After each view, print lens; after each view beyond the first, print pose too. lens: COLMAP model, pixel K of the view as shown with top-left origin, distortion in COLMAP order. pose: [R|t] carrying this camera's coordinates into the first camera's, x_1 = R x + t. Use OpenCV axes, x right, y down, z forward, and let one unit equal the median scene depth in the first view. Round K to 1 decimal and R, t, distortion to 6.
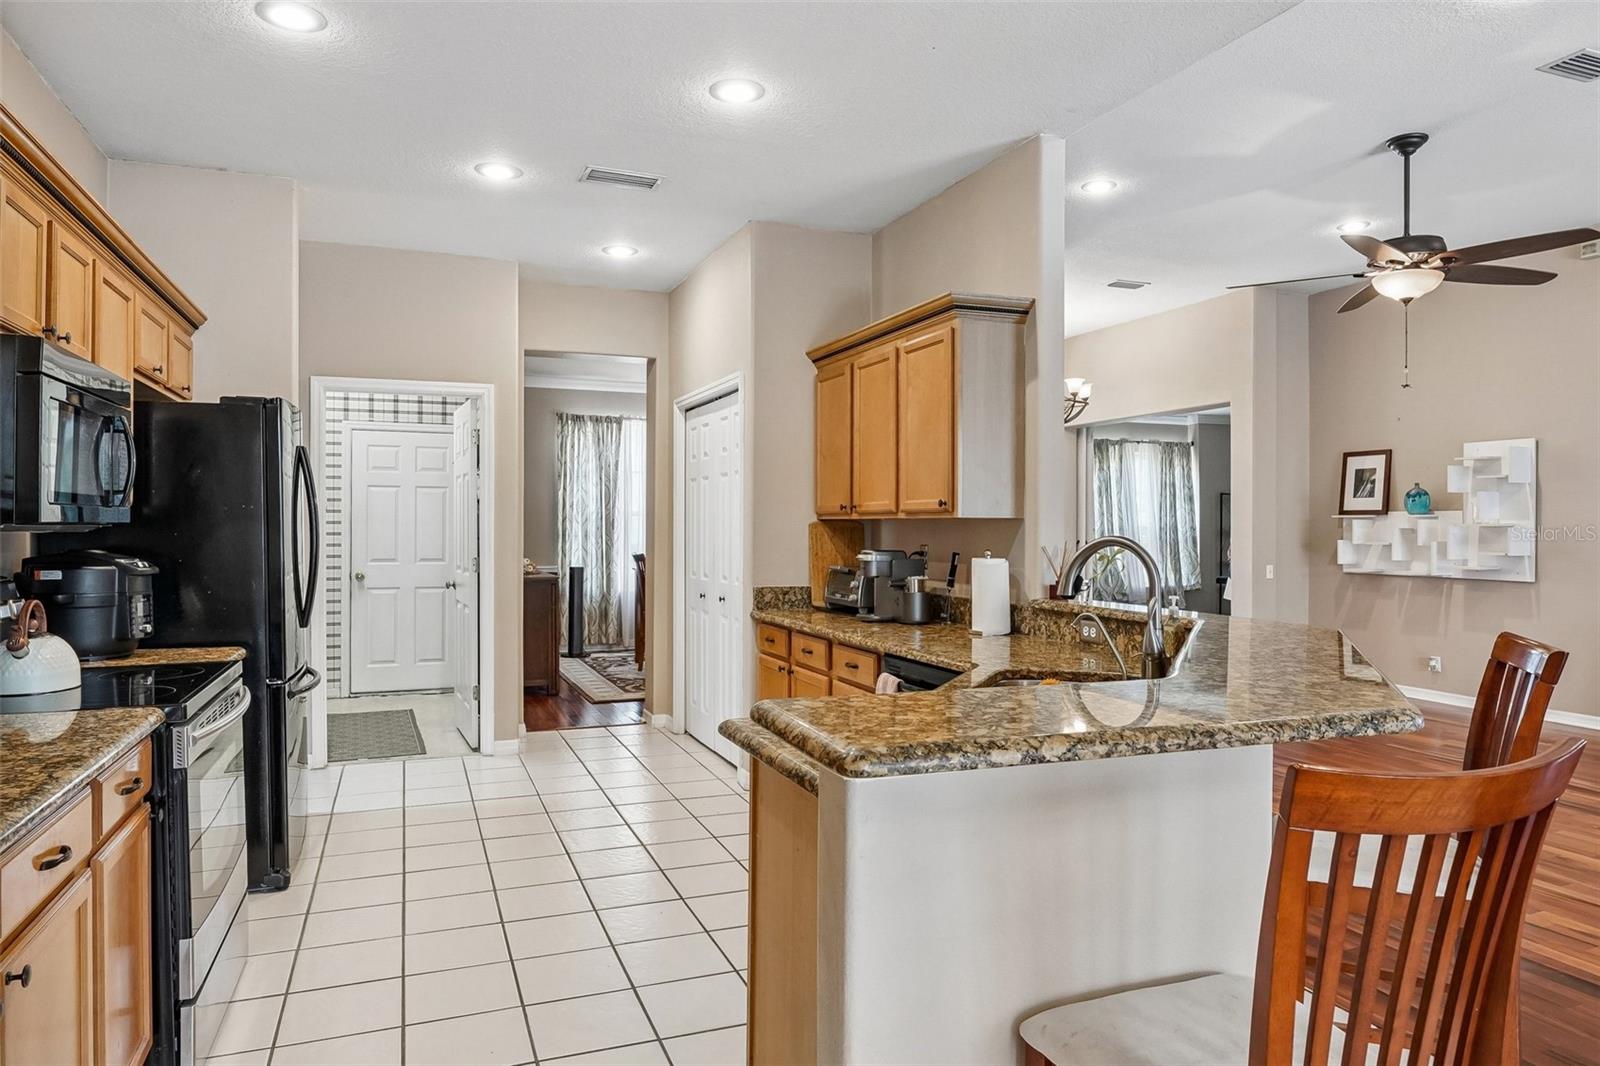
lens RADIAL K [[982.2, 0, 800.0], [0, 982.2, 533.0], [0, 0, 1]] dist [-0.016874, -0.000830]
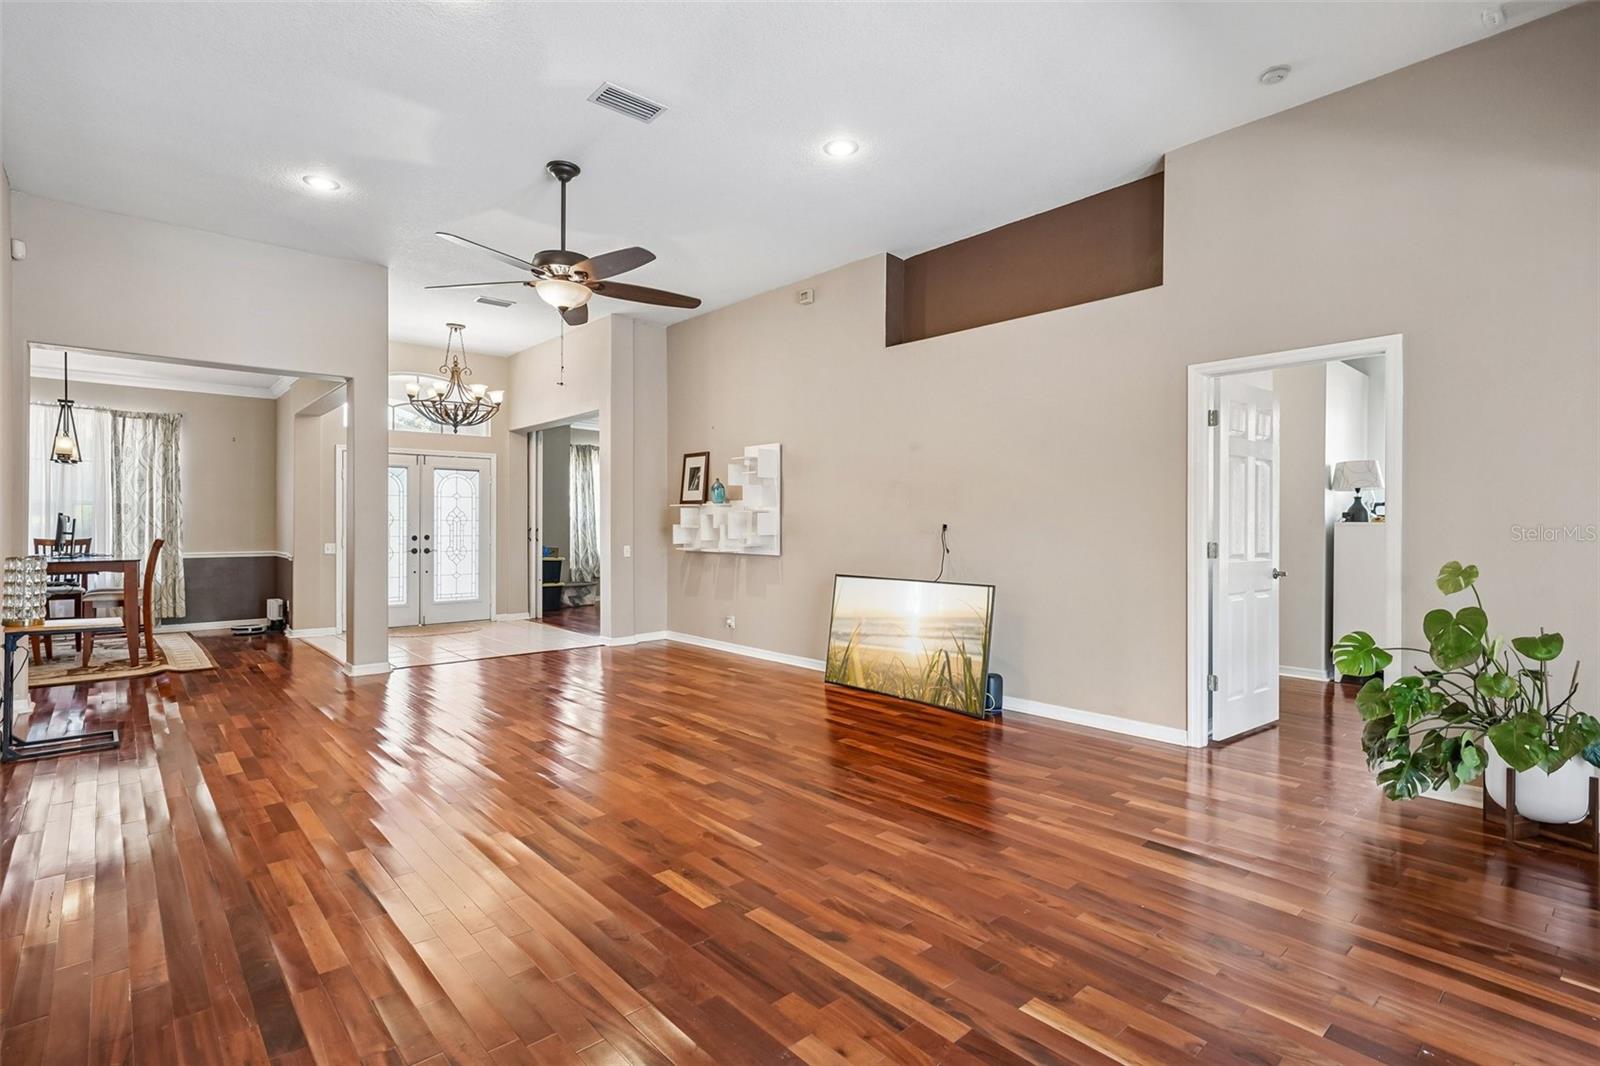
lens RADIAL K [[765.1, 0, 792.1], [0, 765.1, 530.1], [0, 0, 1]] dist [-0.000761, 0.000874]
pose [[0.939355, -0.005652, 0.342899, 0.470600], [0.004134, 0.999978, 0.005157, 0.012956], [-0.342921, -0.003427, 0.939358, 0.054645]]
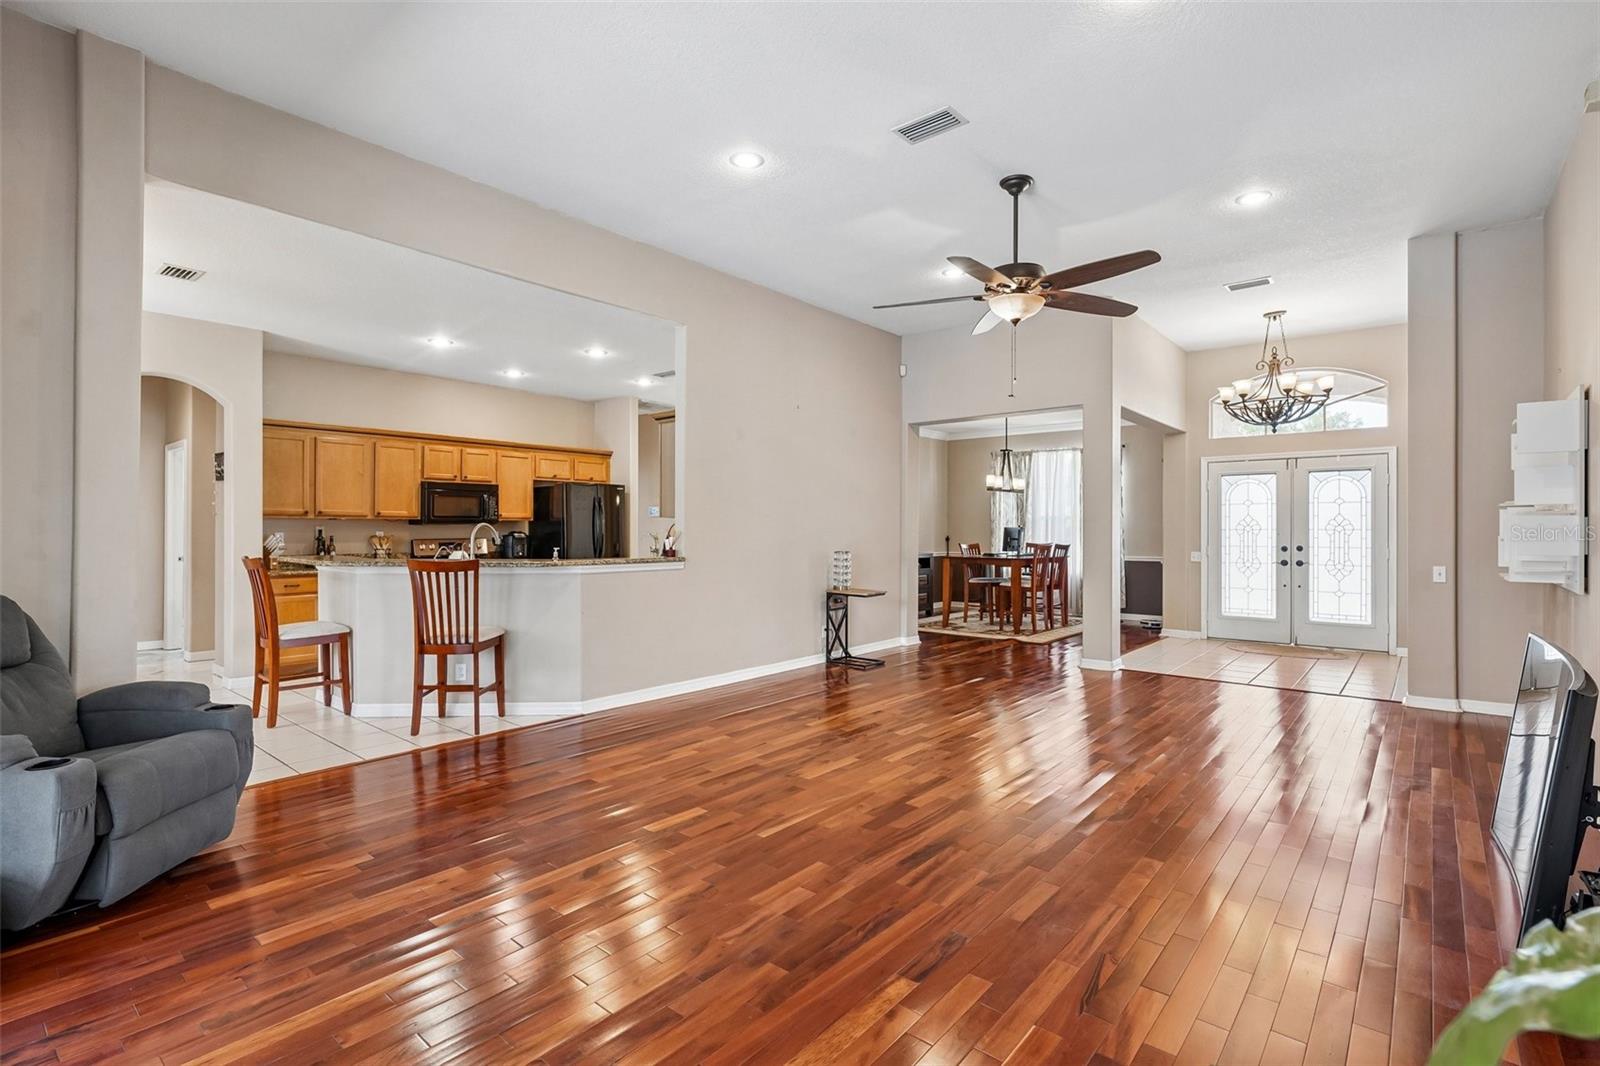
lens RADIAL K [[750.2, 0, 795.8], [0, 750.2, 534.4], [0, 0, 1]] dist [0.000203, 0.000256]
pose [[0.475331, 0.001671, -0.879806, 1.059575], [-0.004269, 0.999991, -0.000407, 0.011262], [0.879797, 0.003949, 0.475333, 0.290217]]
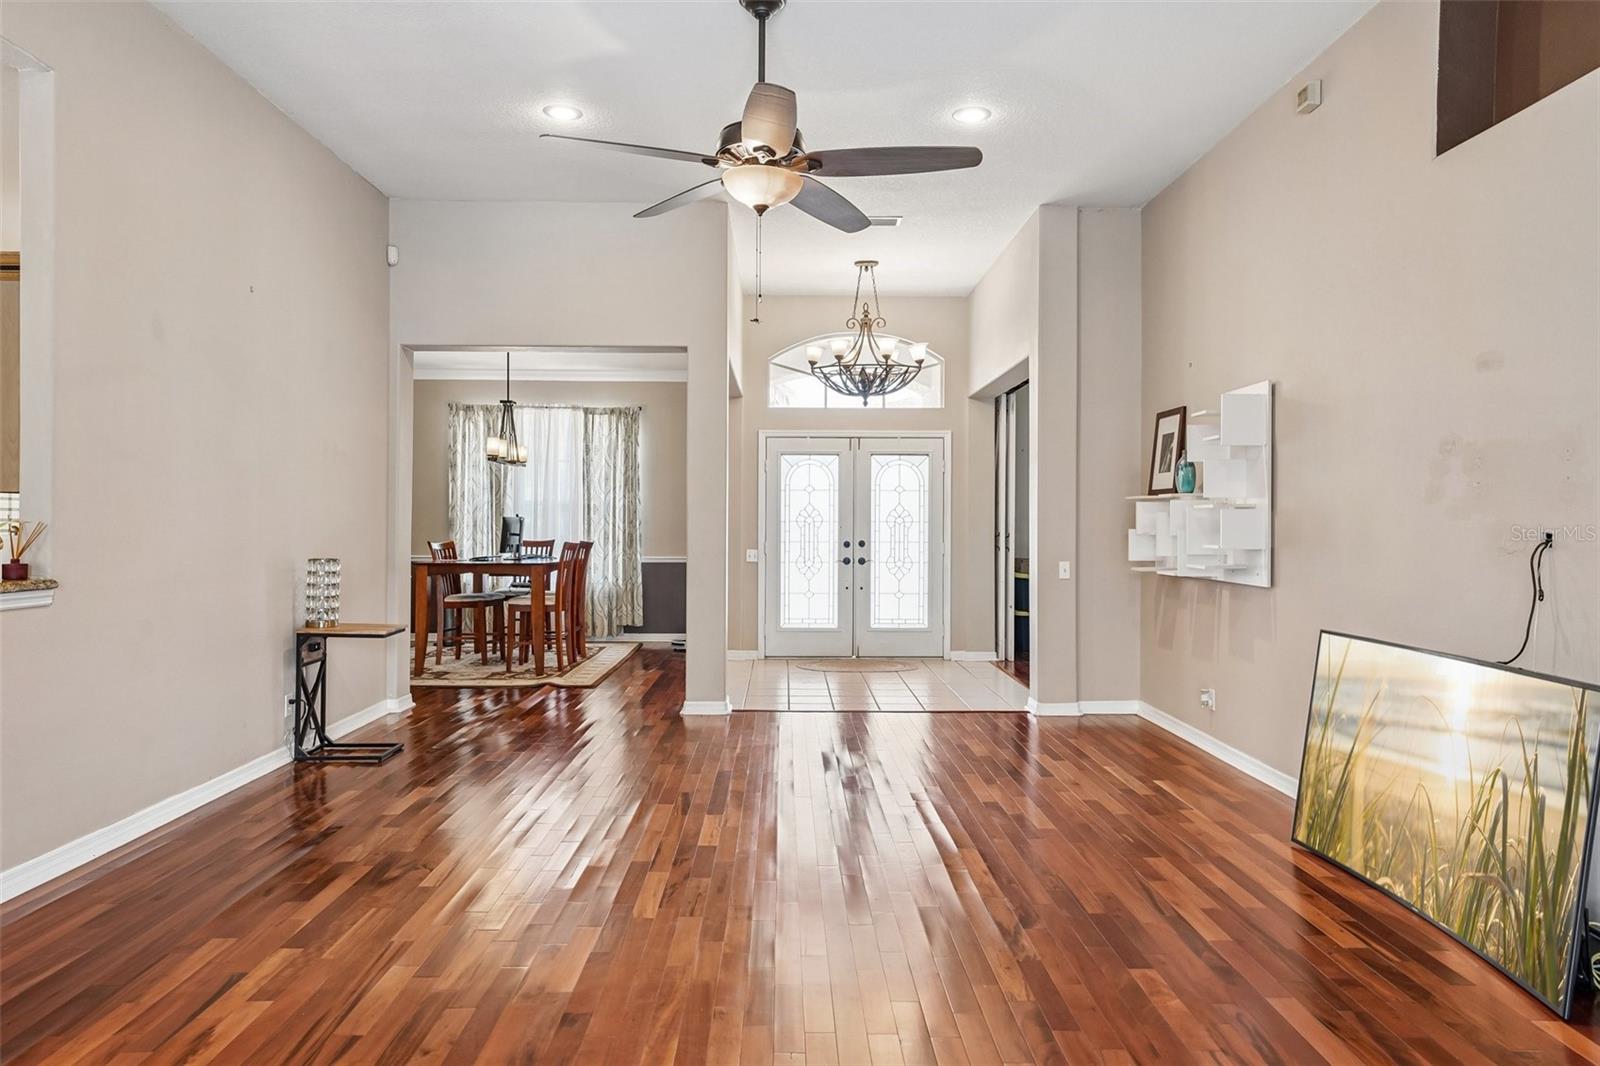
lens RADIAL K [[1040.1, 0, 796.1], [0, 1040.1, 528.3], [0, 0, 1]] dist [0.020244, 0.001931]
pose [[0.935011, 0.001566, -0.354616, 0.778086], [-0.002030, 0.999998, -0.000936, 0.010266], [0.354614, 0.001595, 0.935011, 0.201655]]
